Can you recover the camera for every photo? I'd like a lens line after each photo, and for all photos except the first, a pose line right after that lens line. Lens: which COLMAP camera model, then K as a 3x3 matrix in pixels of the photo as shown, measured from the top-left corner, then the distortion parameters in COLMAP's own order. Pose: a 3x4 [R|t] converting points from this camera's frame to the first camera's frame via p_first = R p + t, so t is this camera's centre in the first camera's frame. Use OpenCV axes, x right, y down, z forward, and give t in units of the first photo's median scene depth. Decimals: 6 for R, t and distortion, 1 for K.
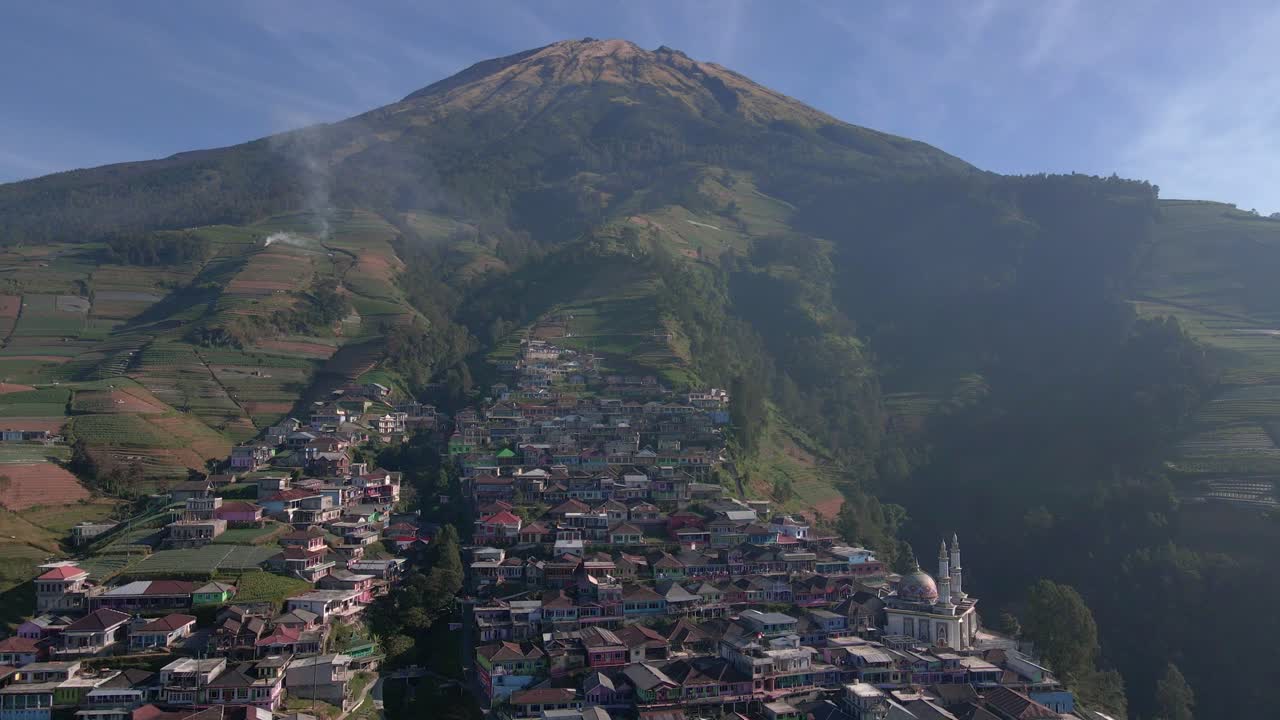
lens RADIAL K [[962.4, 0, 640.0], [0, 962.4, 360.0], [0, 0, 1]] dist [-0.036037, 0.099799]
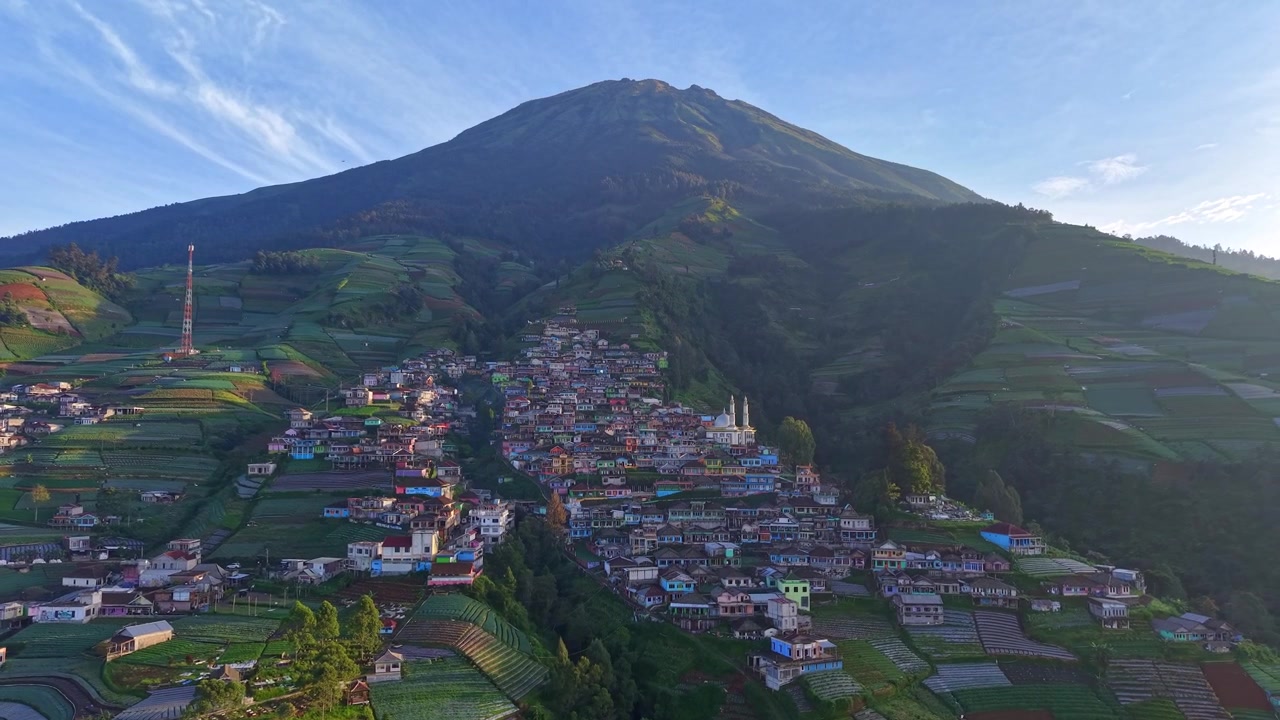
lens RADIAL K [[933.7, 0, 640.0], [0, 933.7, 360.0], [0, 0, 1]] dist [0.053415, -0.054807]
pose [[0.998961, -0.000774, -0.045564, 0.015578], [-0.000320, 0.999712, -0.024008, 0.011833], [0.045570, 0.023998, 0.998673, -0.071875]]
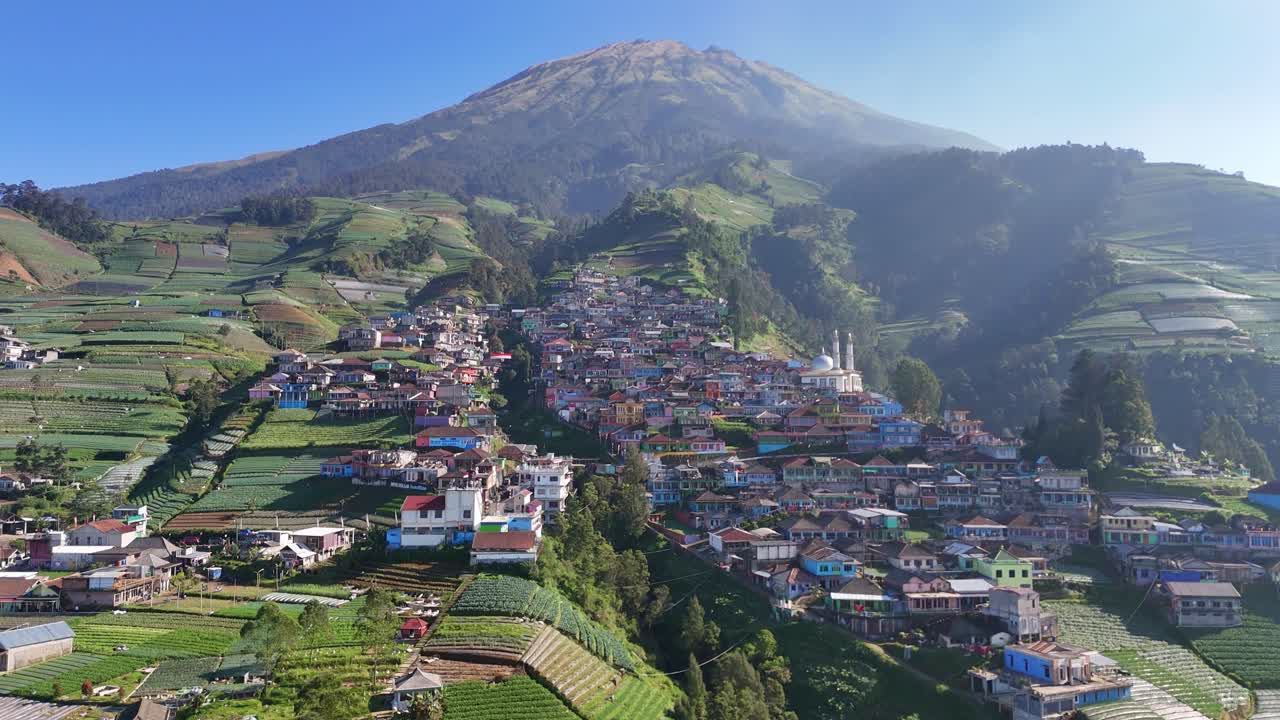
lens RADIAL K [[960.6, 0, 640.0], [0, 960.6, 360.0], [0, 0, 1]] dist [0.088203, -0.072753]
pose [[0.998367, -0.002814, -0.057065, 0.006157], [0.002511, 0.999982, -0.005382, 0.018030], [0.057079, 0.005230, 0.998356, -0.045601]]
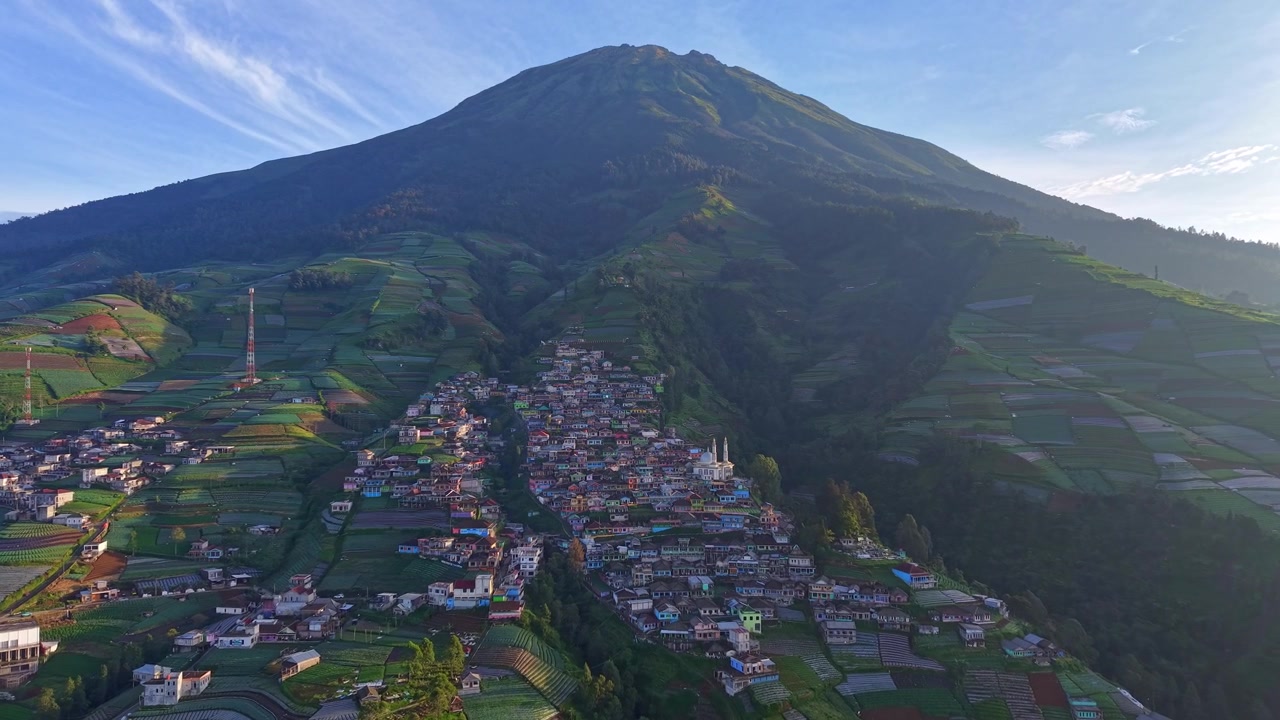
lens RADIAL K [[933.7, 0, 640.0], [0, 933.7, 360.0], [0, 0, 1]] dist [0.053415, -0.054807]
pose [[0.998883, -0.003636, -0.047112, 0.017536], [0.004868, 0.999648, 0.026063, -0.005953], [0.047000, -0.026263, 0.998550, -0.105428]]
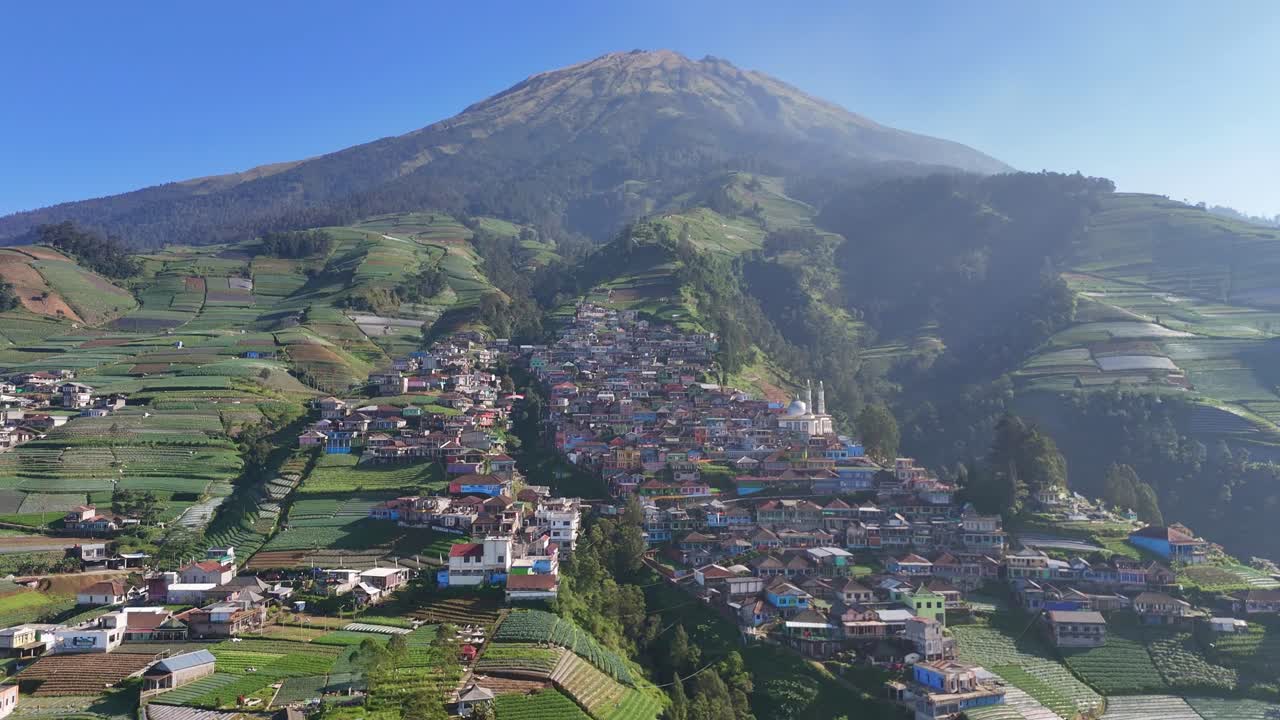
lens RADIAL K [[960.6, 0, 640.0], [0, 960.6, 360.0], [0, 0, 1]] dist [0.088203, -0.072753]
pose [[0.998446, -0.006907, -0.055302, 0.007279], [0.006513, 0.999952, -0.007307, 0.011866], [0.055350, 0.006936, 0.998443, -0.062574]]
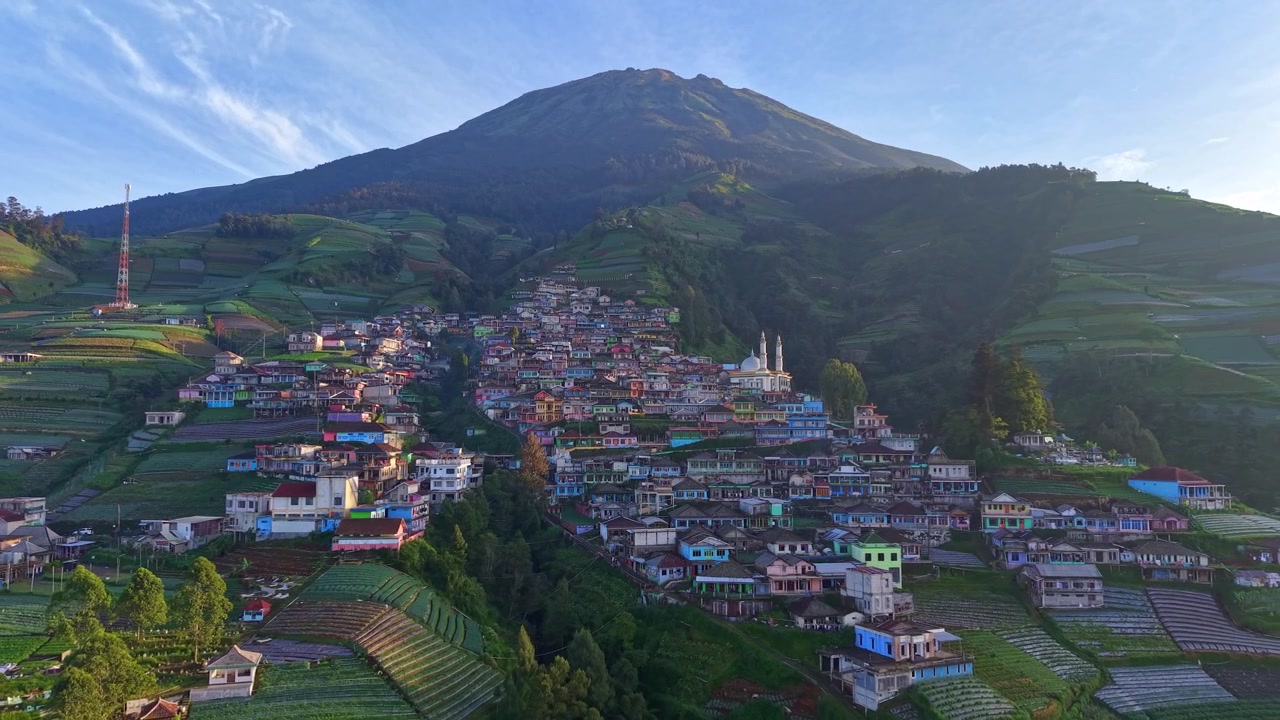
lens RADIAL K [[936.4, 0, 640.0], [0, 936.4, 360.0], [0, 0, 1]] dist [0.025892, -0.006128]
pose [[0.998606, -0.005860, -0.052455, 0.014093], [0.004540, 0.999671, -0.025263, 0.020236], [0.052586, 0.024990, 0.998304, -0.043224]]
